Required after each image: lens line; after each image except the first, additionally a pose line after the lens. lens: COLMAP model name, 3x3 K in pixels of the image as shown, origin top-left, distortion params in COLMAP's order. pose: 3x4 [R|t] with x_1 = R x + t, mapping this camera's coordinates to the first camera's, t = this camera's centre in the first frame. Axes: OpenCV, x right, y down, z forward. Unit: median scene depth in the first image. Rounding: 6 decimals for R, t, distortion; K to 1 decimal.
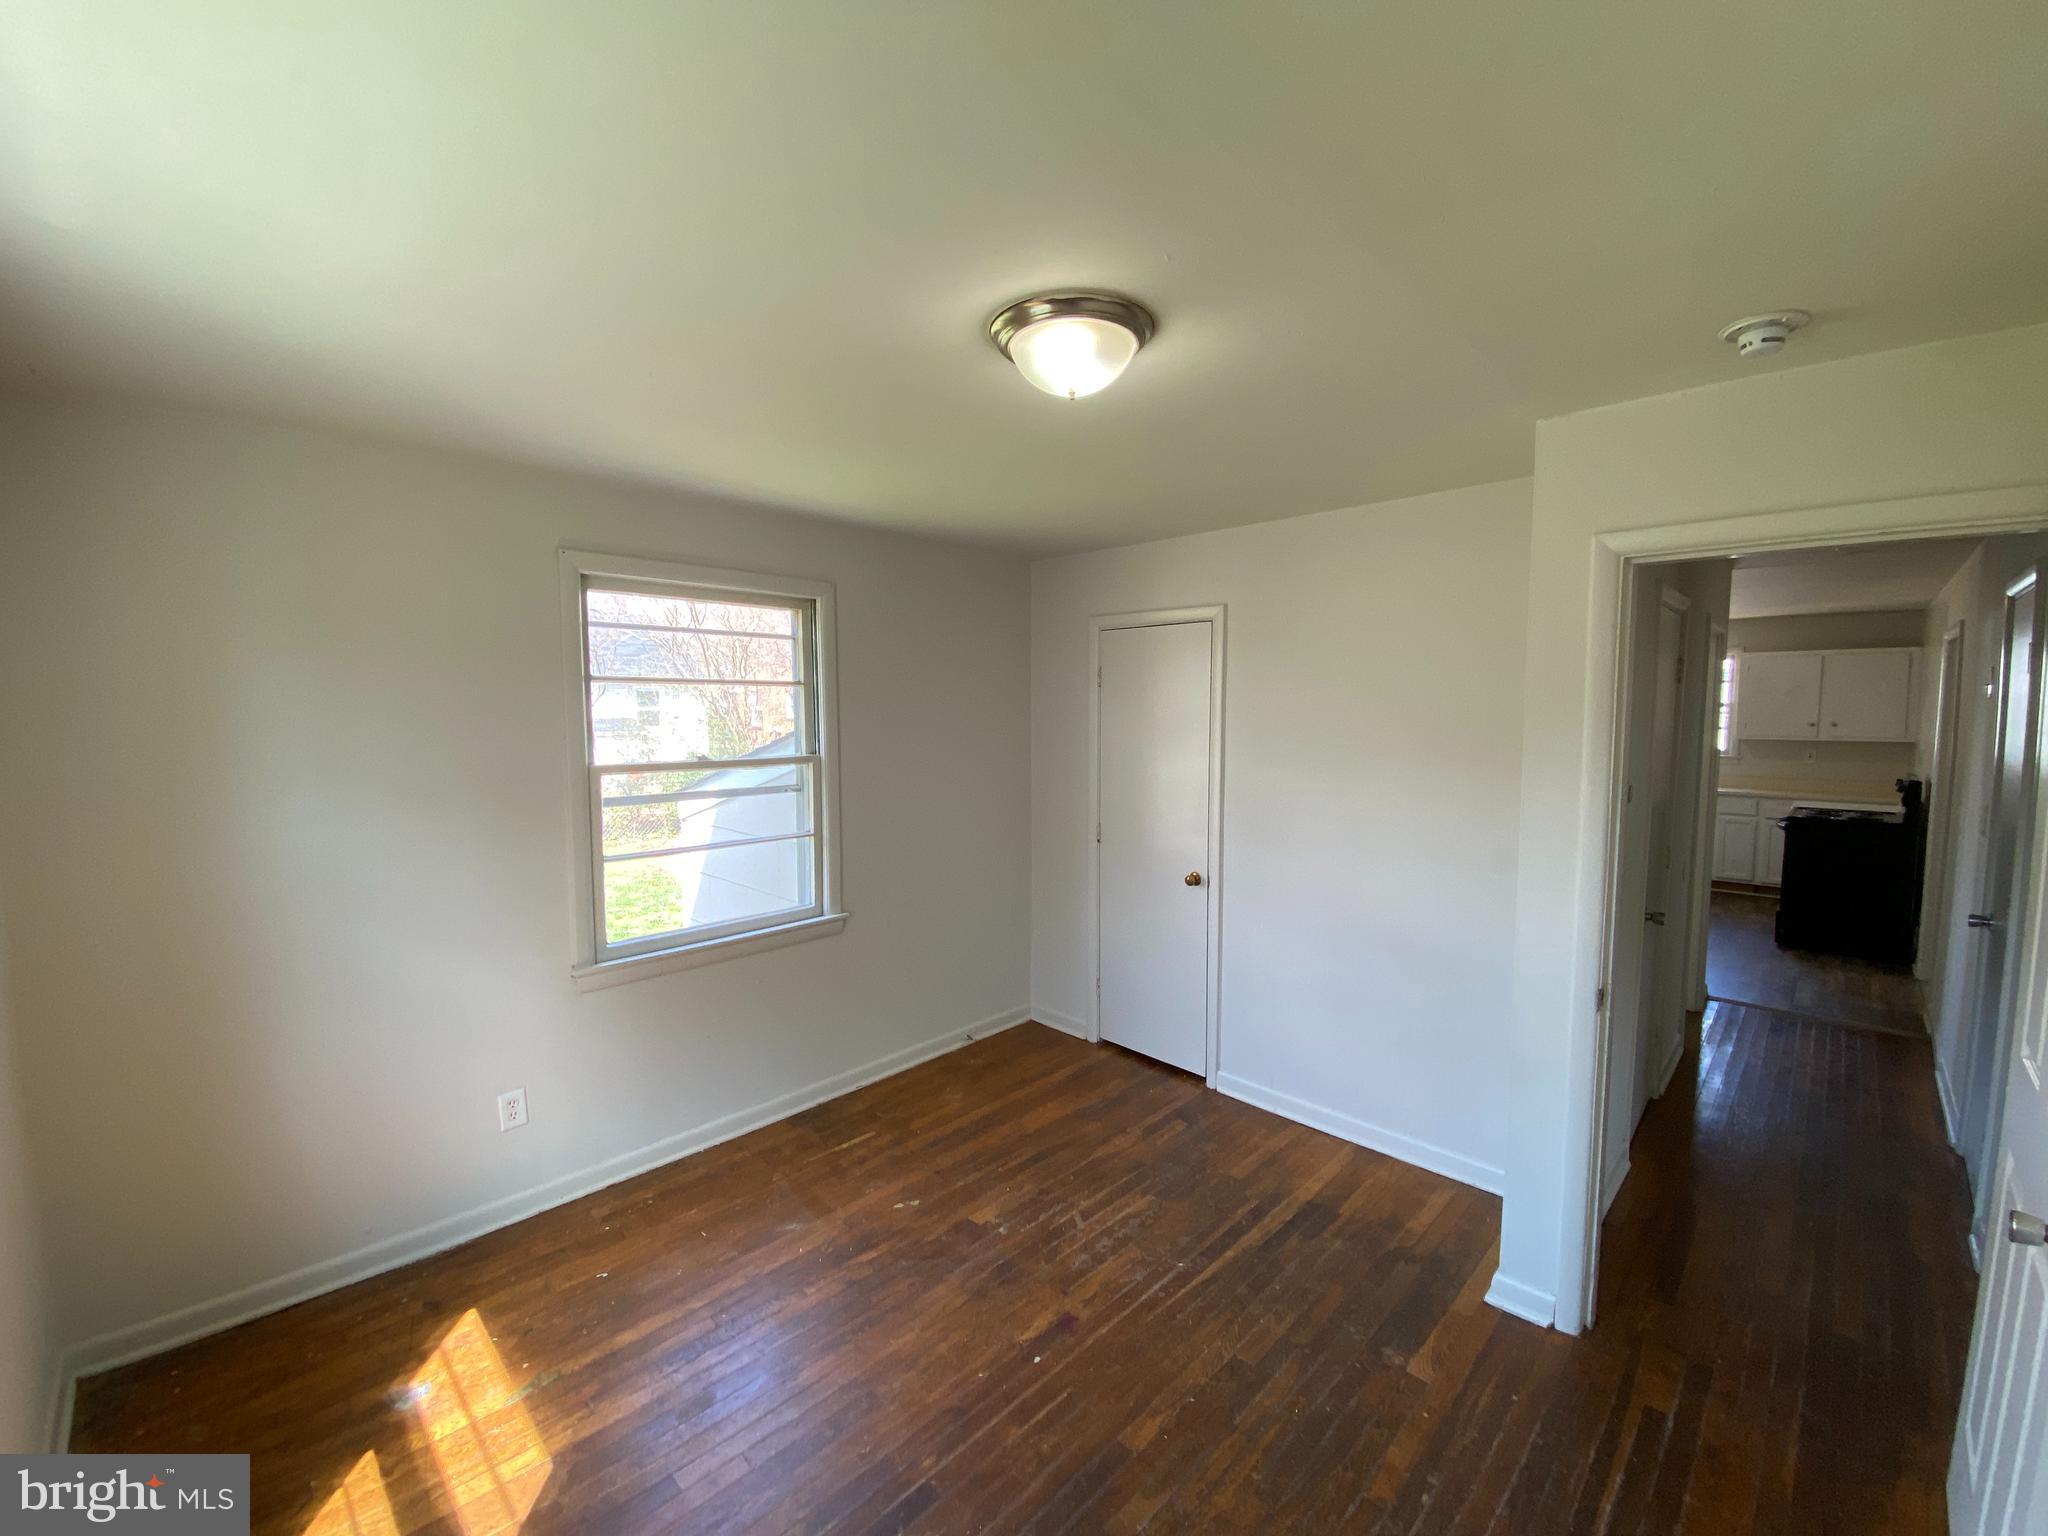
lens RADIAL K [[846.0, 0, 1024.0], [0, 846.0, 768.0], [0, 0, 1]] dist [0.019156, -0.017790]
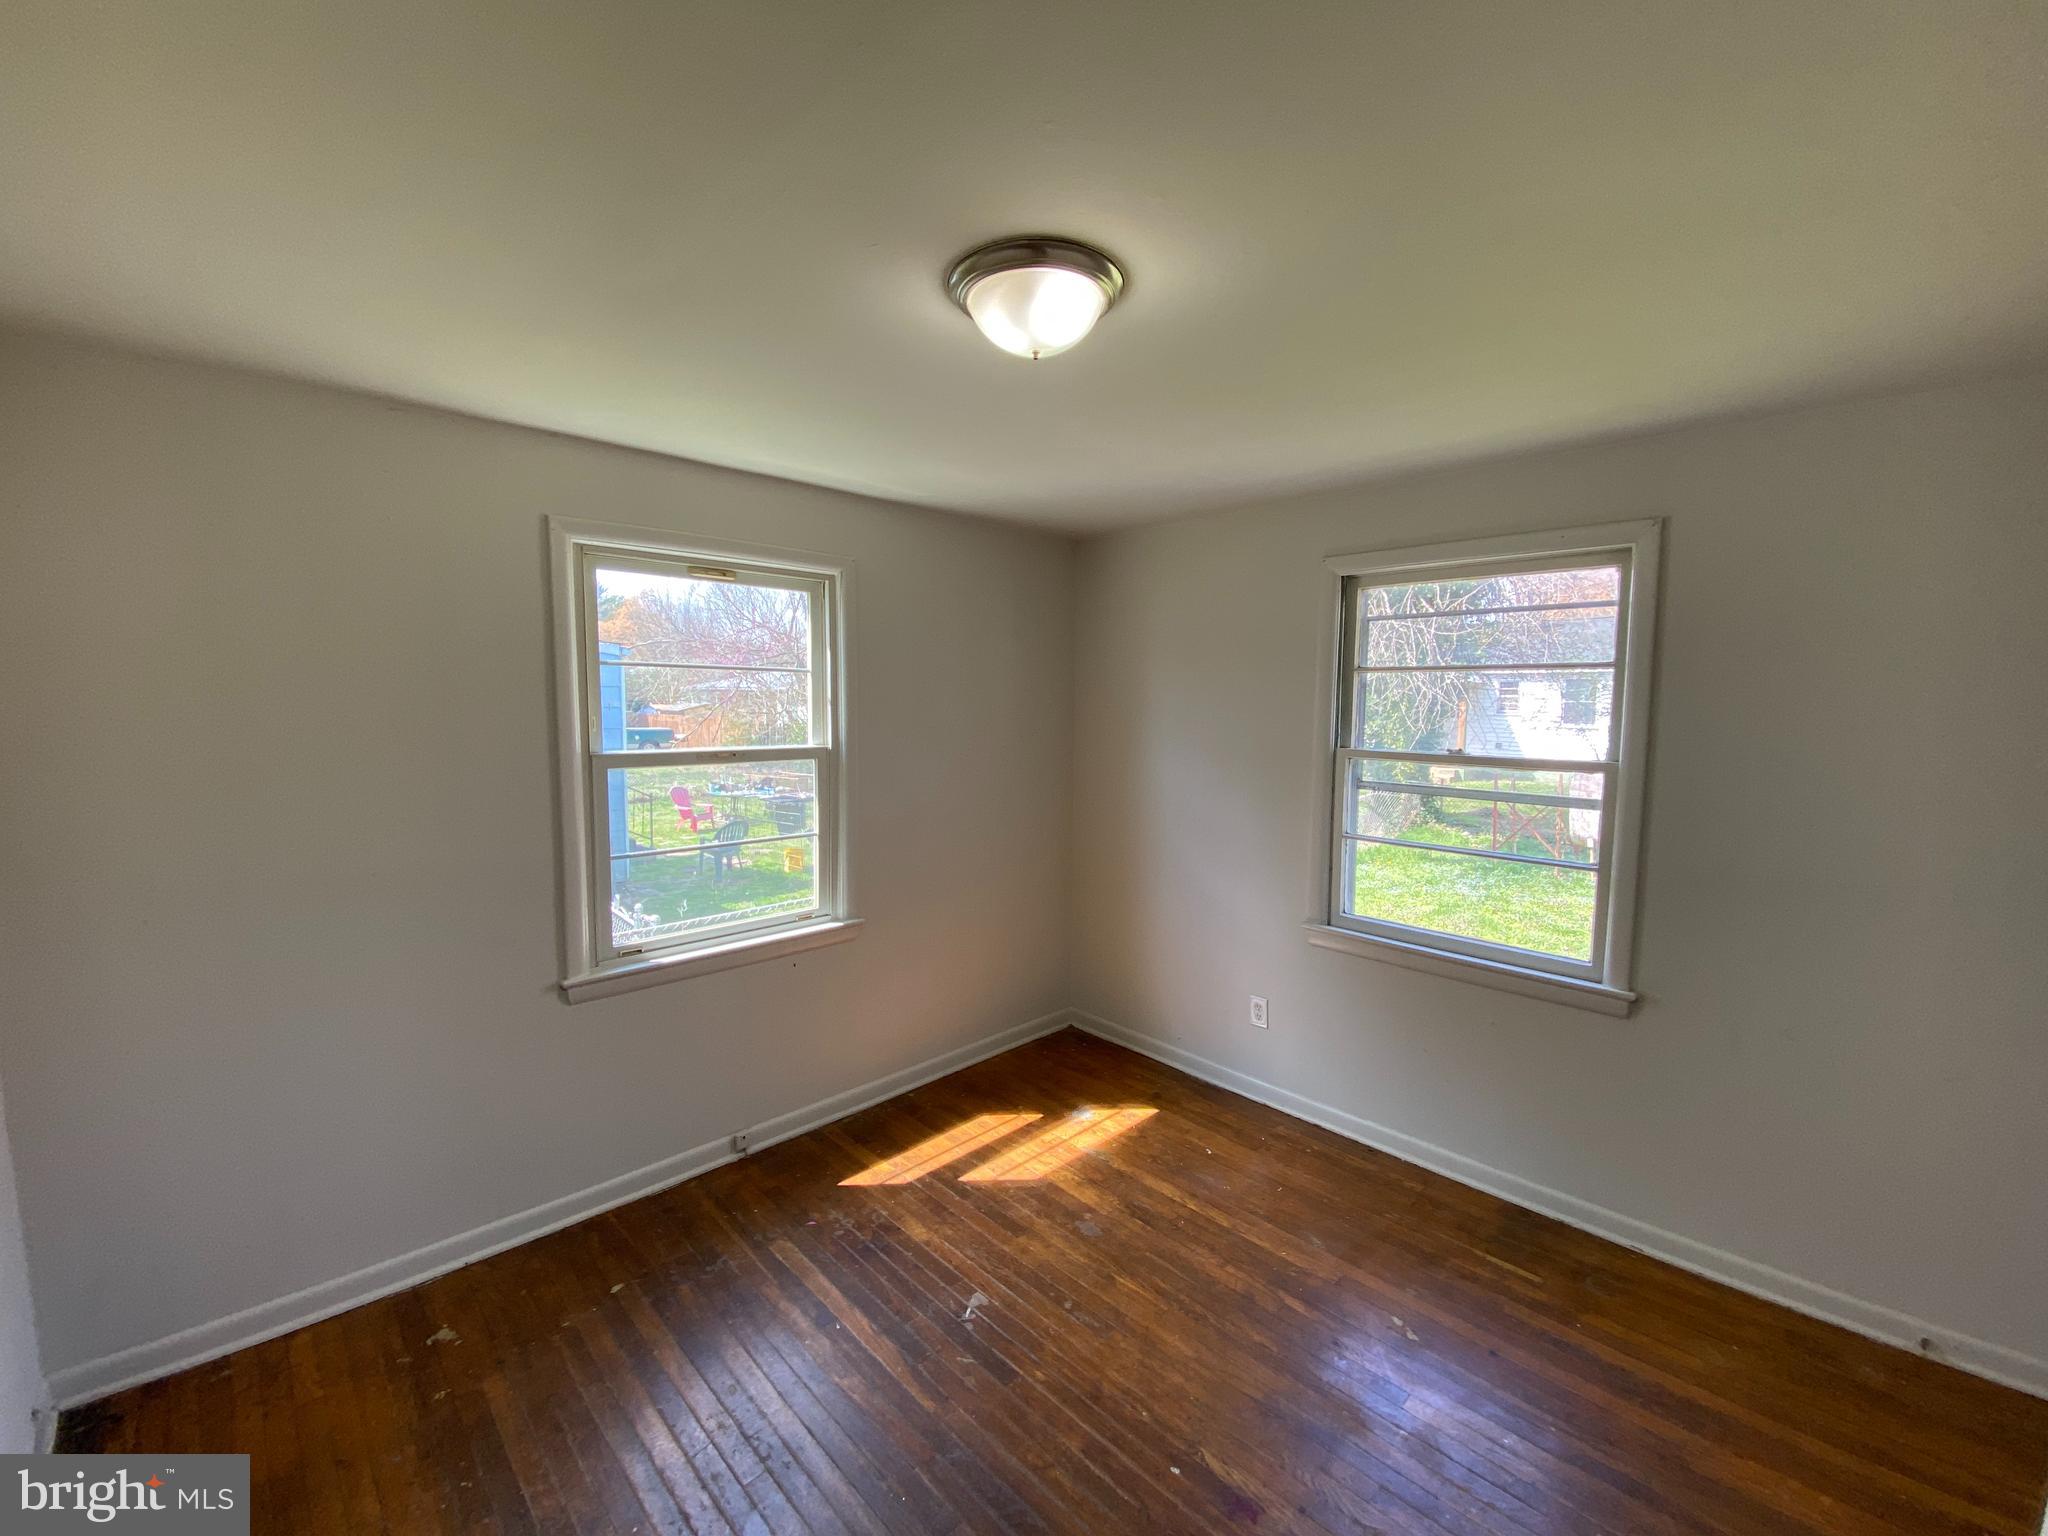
lens RADIAL K [[841.2, 0, 1032.6], [0, 841.2, 769.8], [0, 0, 1]] dist [0.055222, -0.029887]
pose [[-0.016619, 0.087950, -0.995986, 0.642041], [-0.086012, 0.992305, 0.089060, -0.043089], [0.996155, 0.087147, -0.008926, 0.644631]]
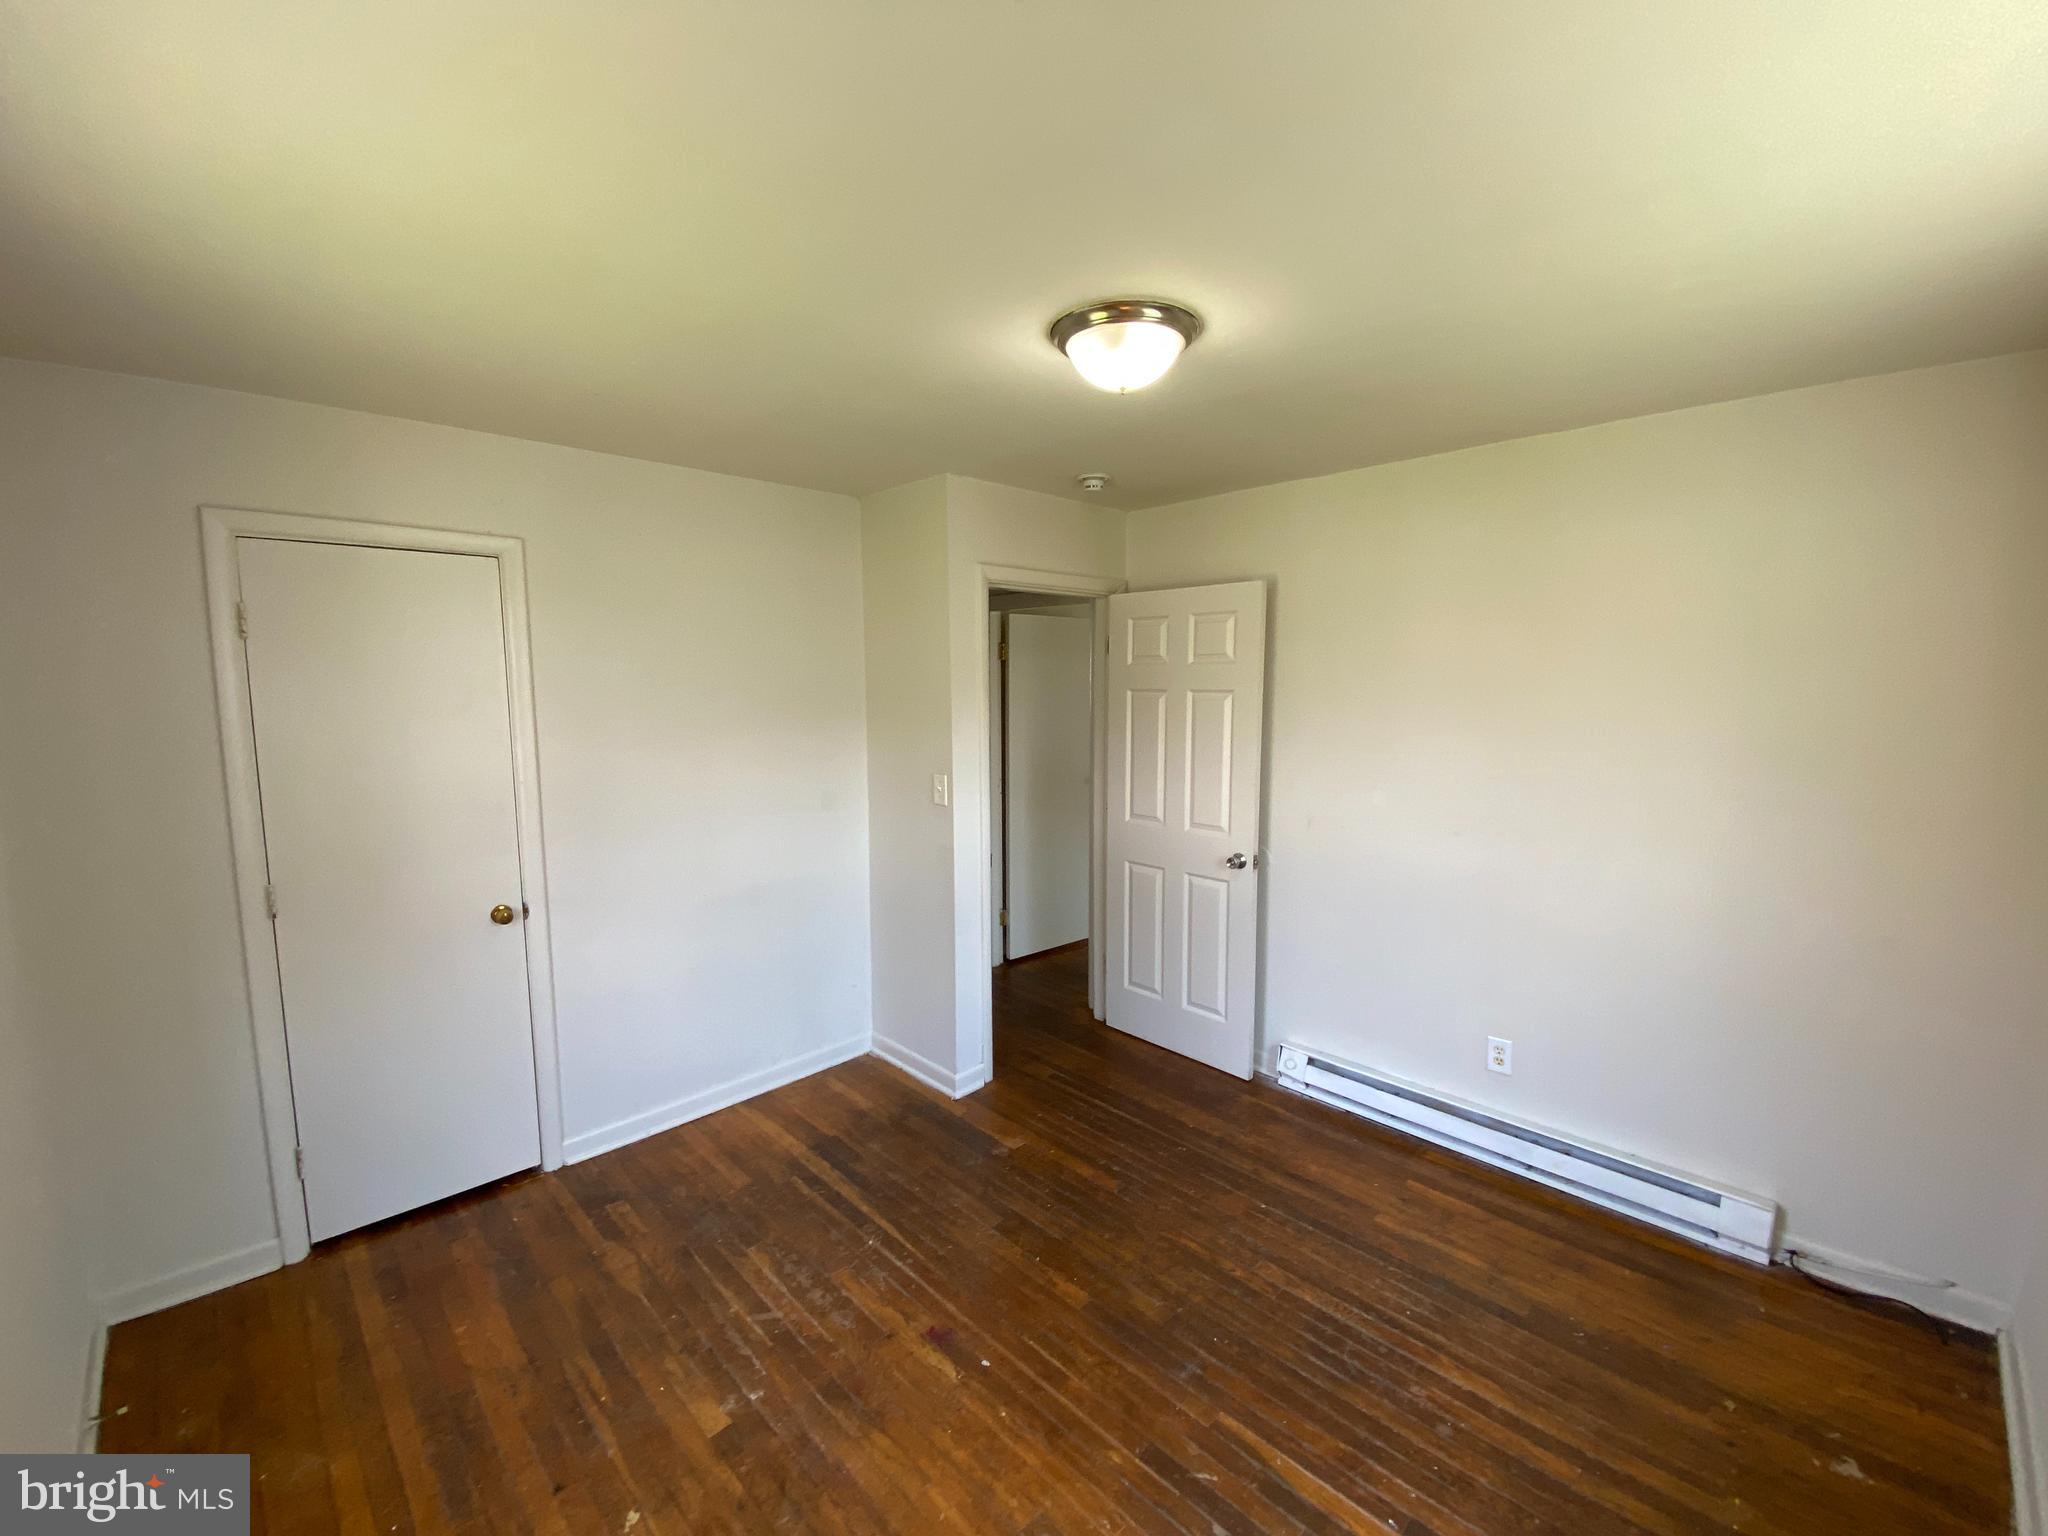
lens RADIAL K [[846.0, 0, 1024.0], [0, 846.0, 768.0], [0, 0, 1]] dist [0.019156, -0.017790]
pose [[0.021632, -0.112897, 0.993371, -0.681220], [0.084966, 0.990217, 0.110689, -0.051421], [-0.996149, 0.082009, 0.031013, 0.697829]]
